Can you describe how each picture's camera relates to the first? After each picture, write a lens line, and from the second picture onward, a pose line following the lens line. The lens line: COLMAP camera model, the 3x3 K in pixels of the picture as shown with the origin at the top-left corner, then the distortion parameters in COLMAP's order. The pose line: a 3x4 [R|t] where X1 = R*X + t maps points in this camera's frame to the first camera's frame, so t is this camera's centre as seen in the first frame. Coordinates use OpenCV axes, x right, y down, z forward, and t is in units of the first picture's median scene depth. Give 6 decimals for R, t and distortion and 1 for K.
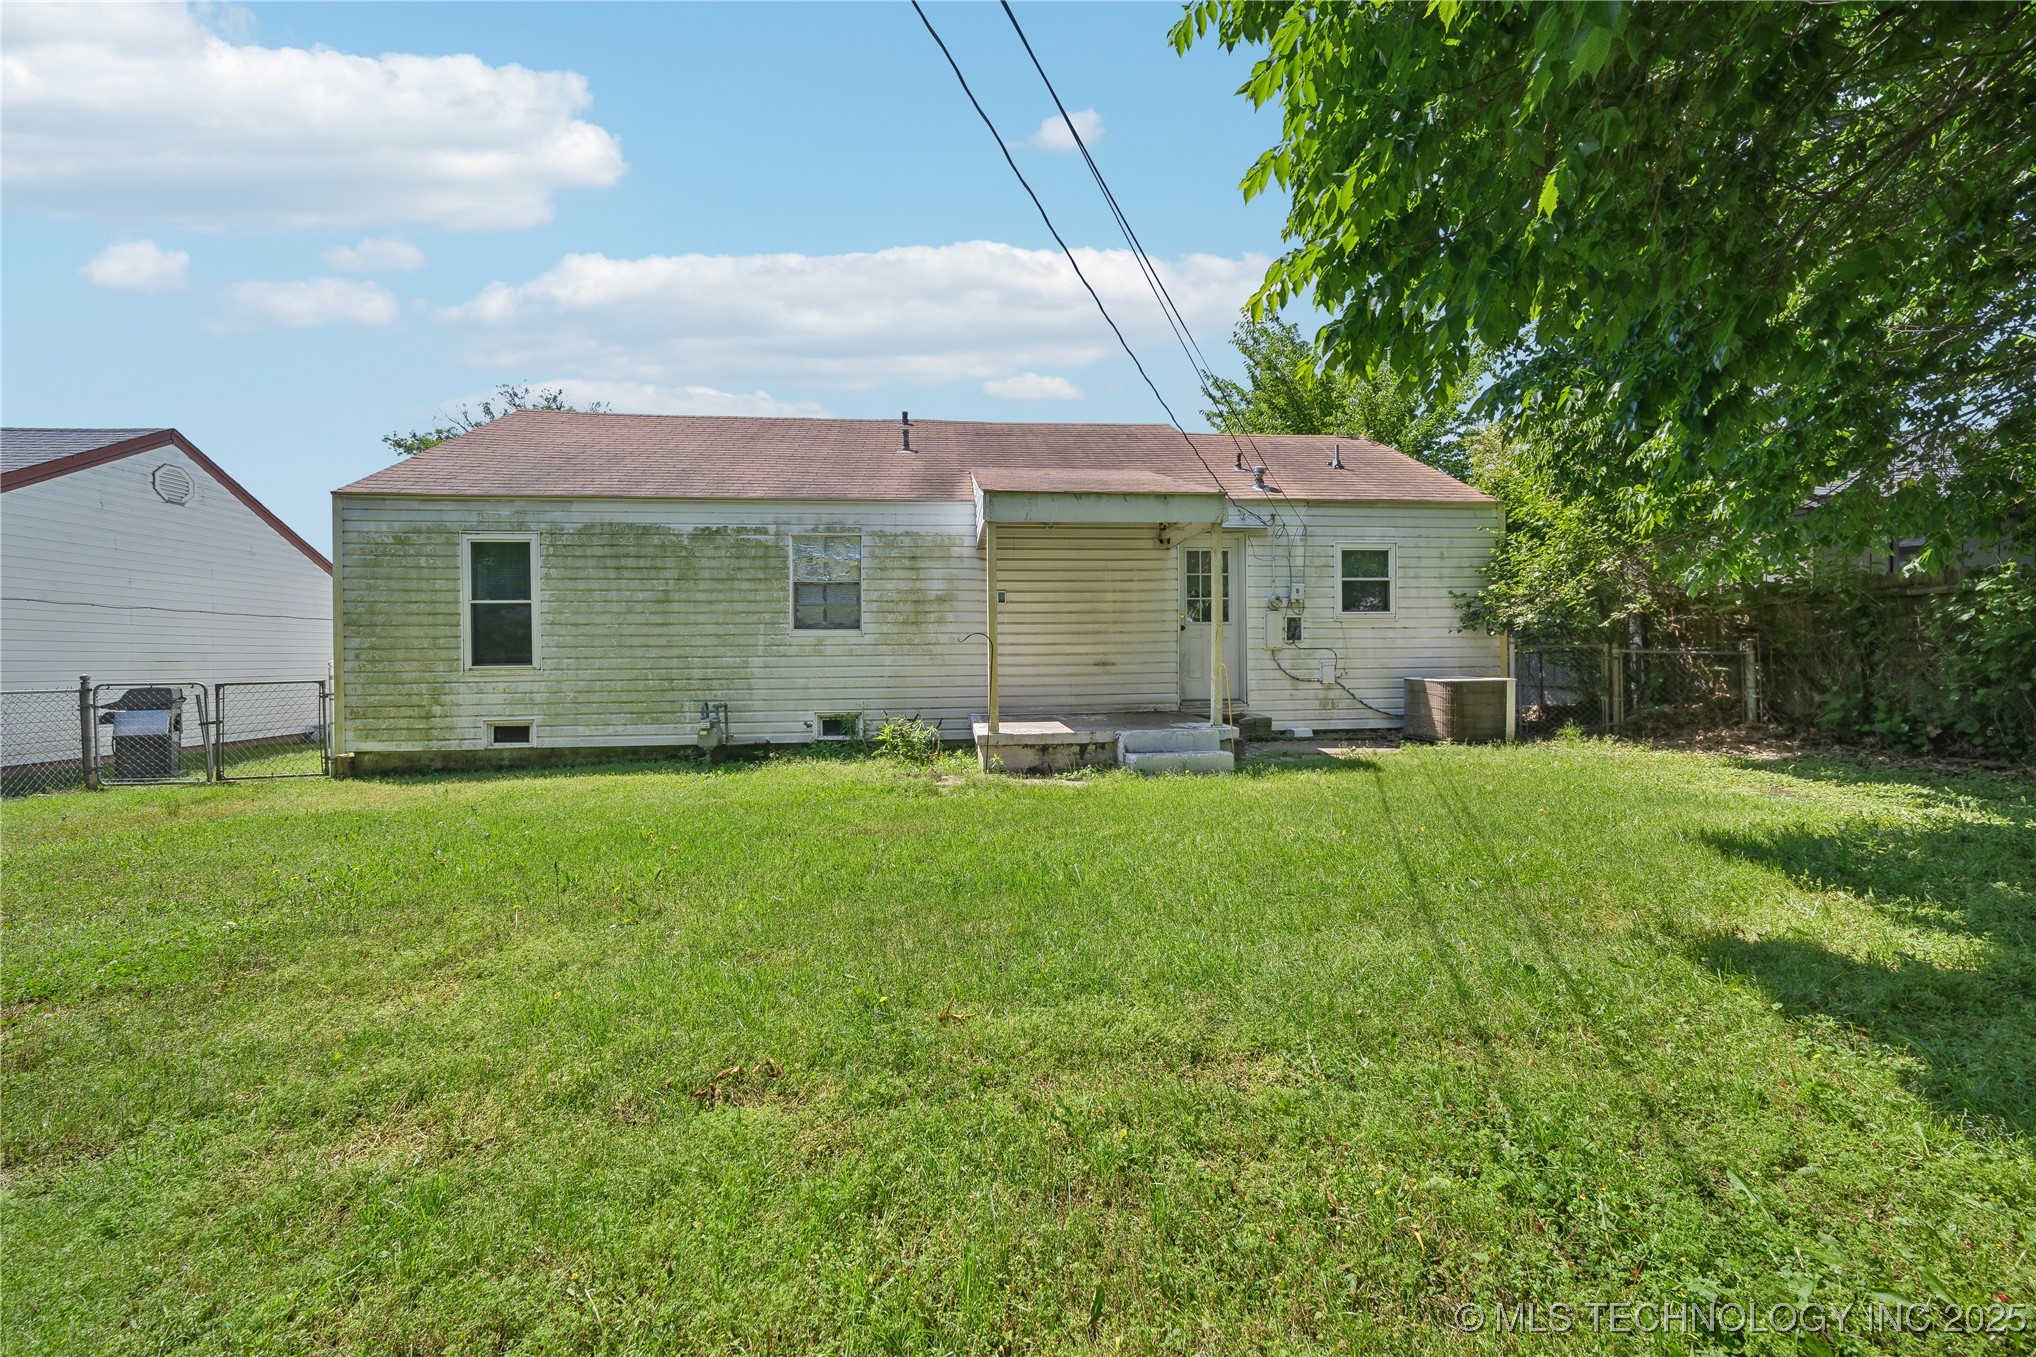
lens RADIAL K [[722.6, 0, 1016.6], [0, 722.6, 684.7], [0, 0, 1]] dist [-0.000744, -0.000350]
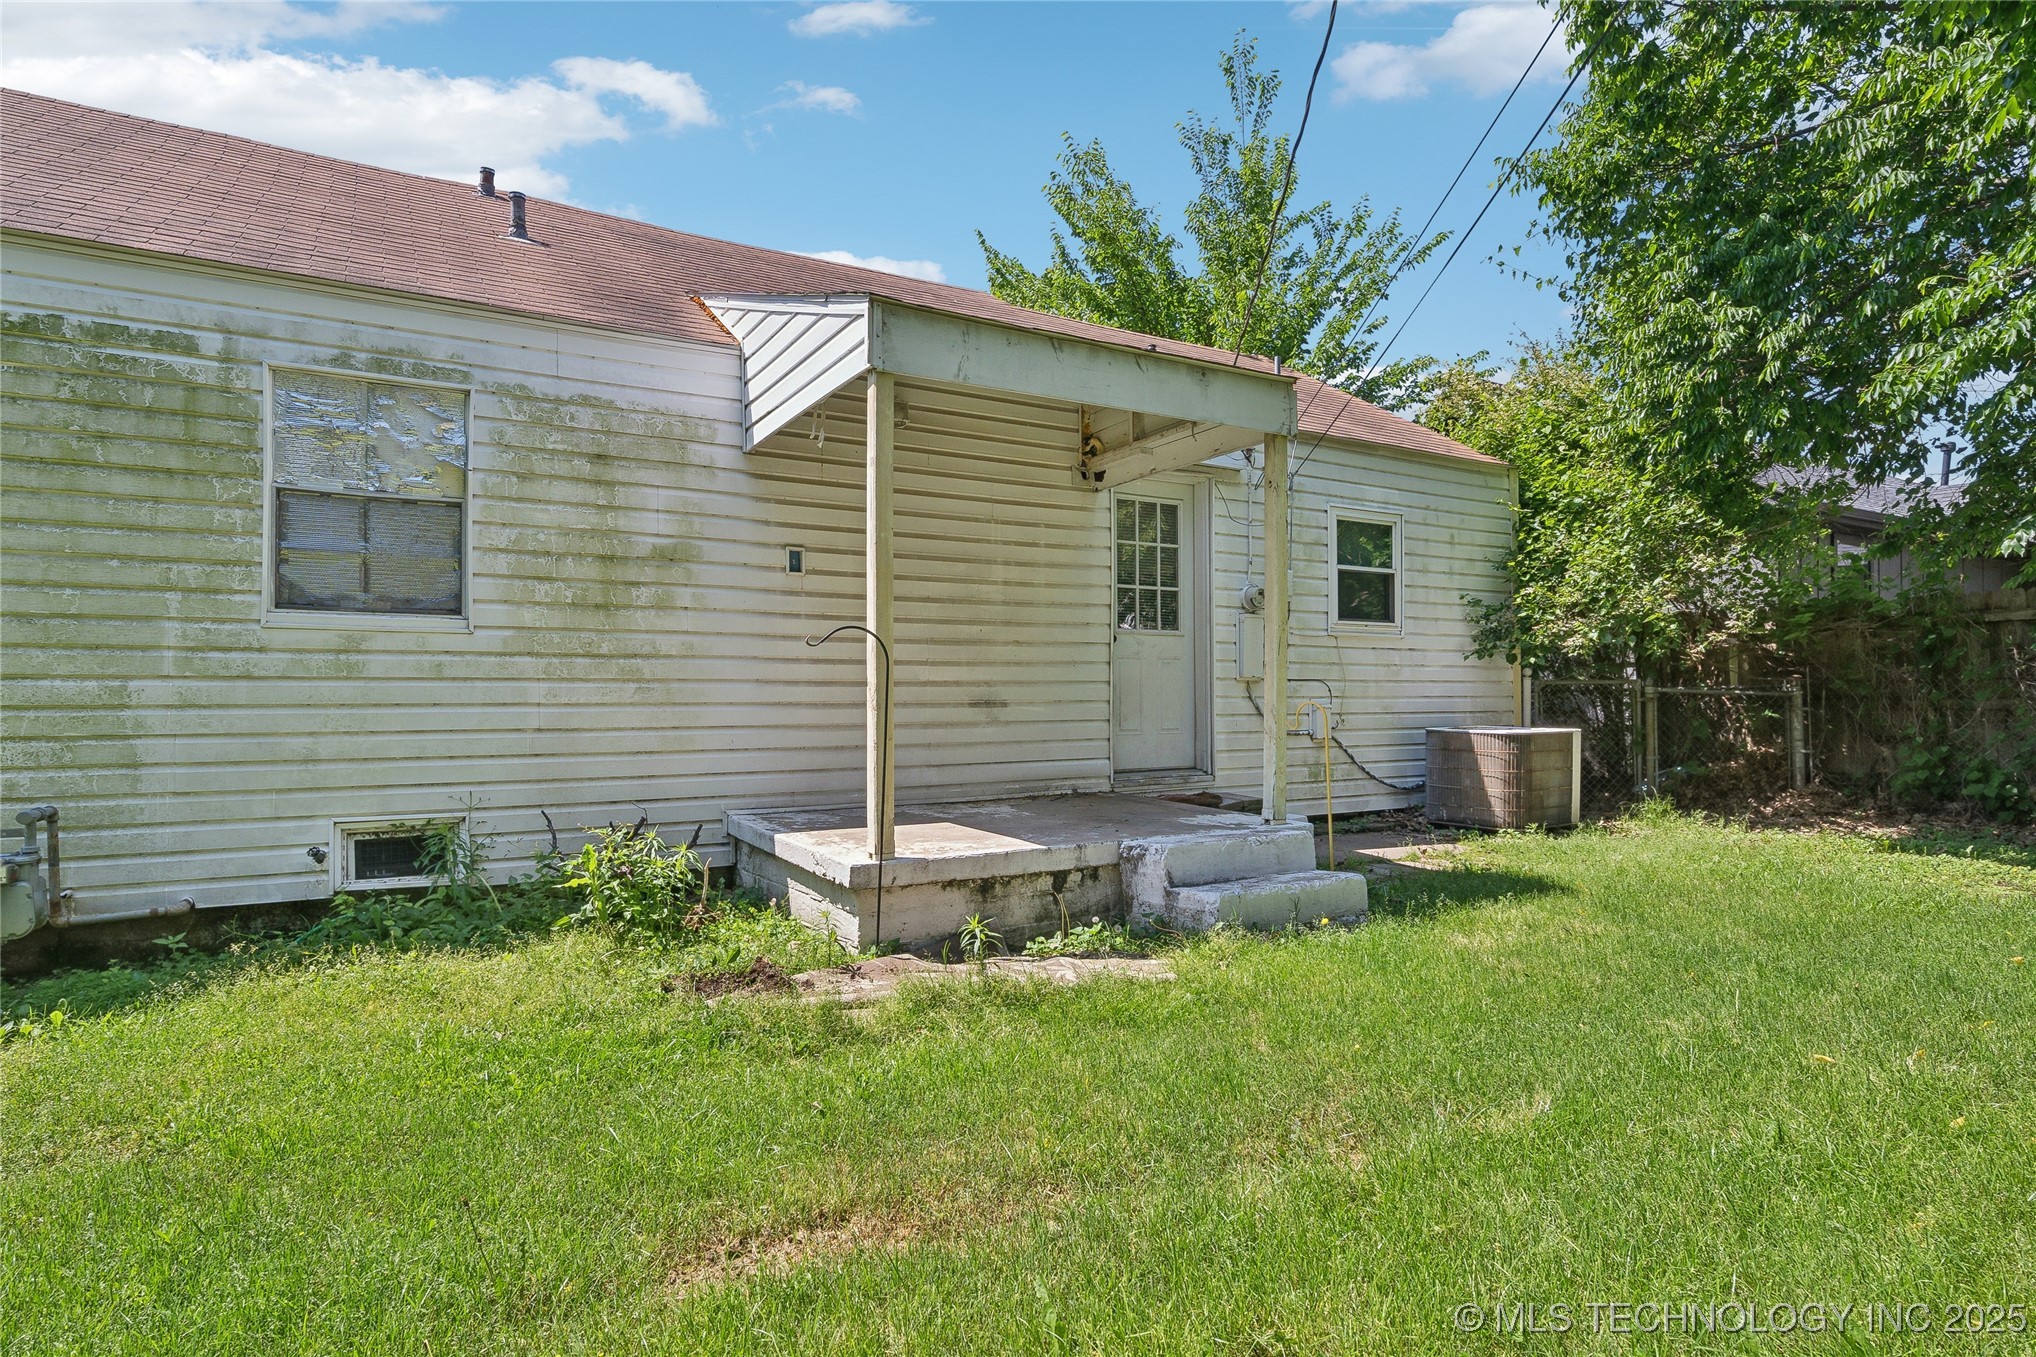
lens RADIAL K [[1088.2, 0, 1017.6], [0, 1088.2, 713.0], [0, 0, 1]] dist [0.000876, -0.000786]
pose [[0.907581, 0.002232, 0.419870, -0.190207], [0.008824, 0.999664, -0.024387, -0.003213], [-0.419783, 0.025838, 0.907256, 0.303461]]
